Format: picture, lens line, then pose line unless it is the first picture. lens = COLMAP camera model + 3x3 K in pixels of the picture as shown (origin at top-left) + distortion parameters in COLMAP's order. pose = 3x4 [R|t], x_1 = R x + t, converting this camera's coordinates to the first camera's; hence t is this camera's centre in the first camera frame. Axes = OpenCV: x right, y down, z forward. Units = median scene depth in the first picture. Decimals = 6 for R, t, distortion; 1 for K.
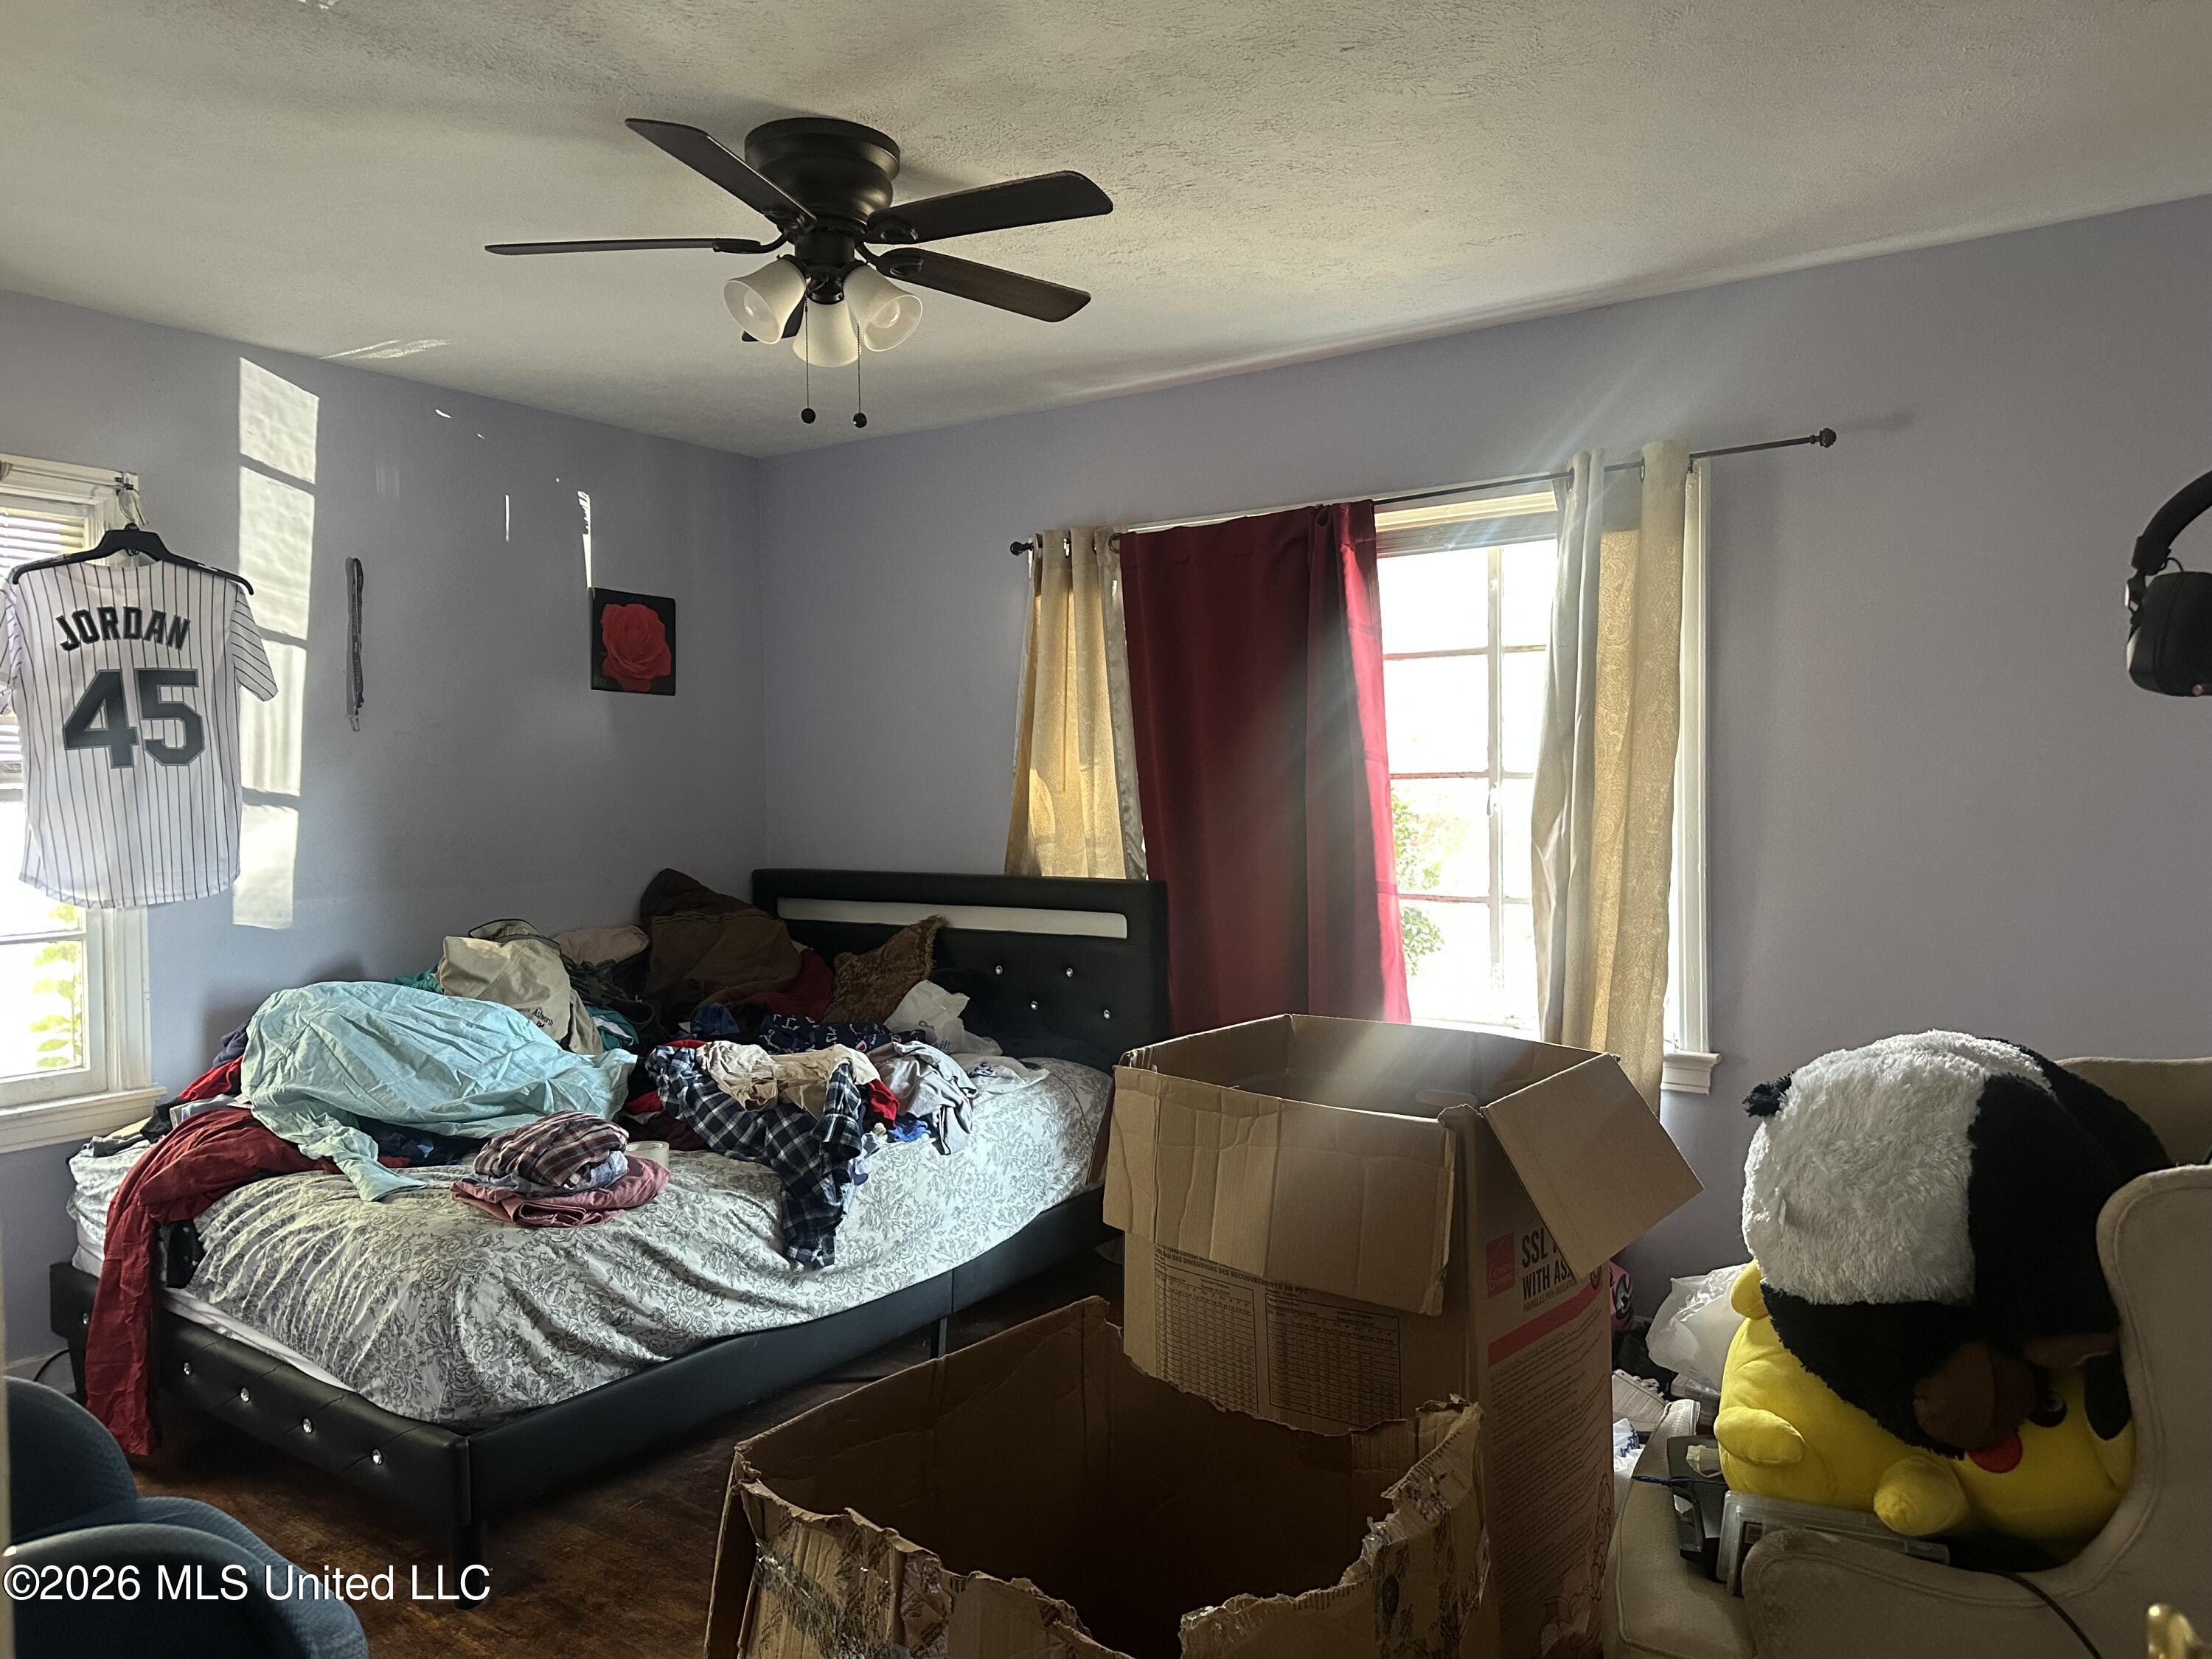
lens RADIAL K [[1541.7, 0, 1111.7], [0, 1541.7, 833.1], [0, 0, 1]] dist [0.050338, -0.061443]
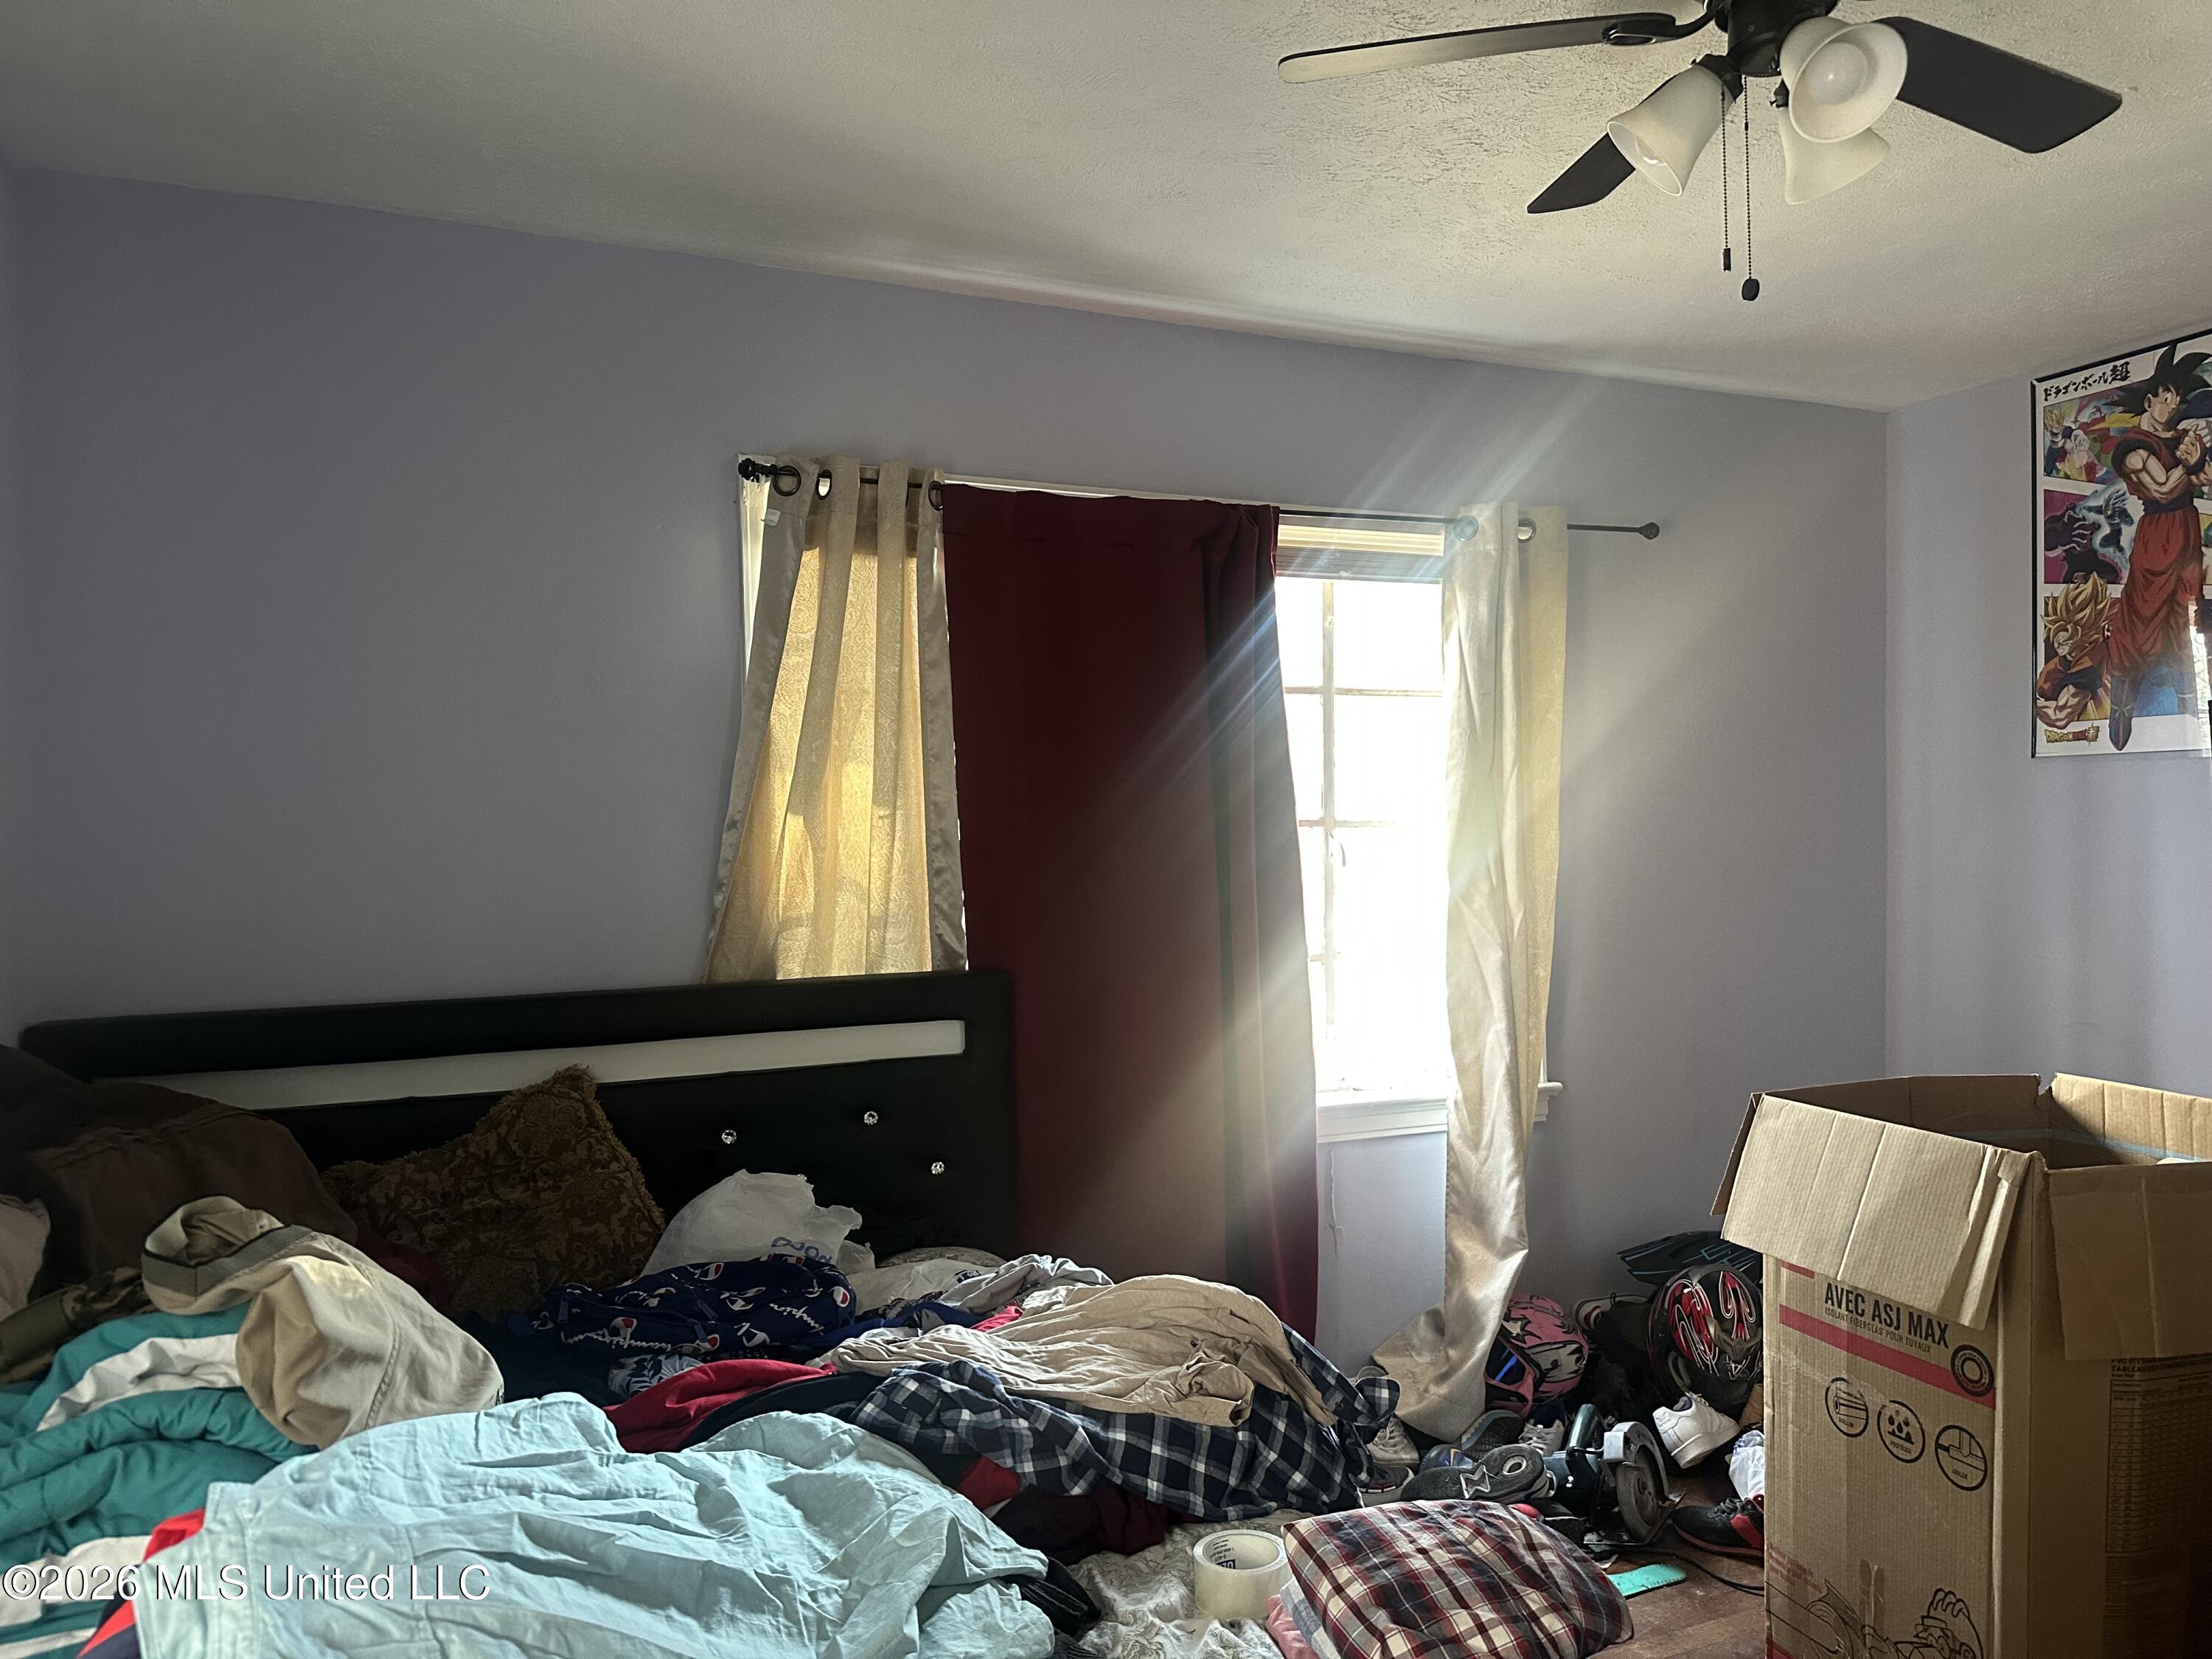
lens RADIAL K [[1541.7, 0, 1121.5], [0, 1541.7, 833.2], [0, 0, 1]] dist [0.050338, -0.061443]
pose [[0.528252, -0.001346, 0.849087, -0.608376], [0.034435, 0.999210, -0.019839, -0.017753], [-0.848389, 0.039719, 0.527881, 0.617019]]
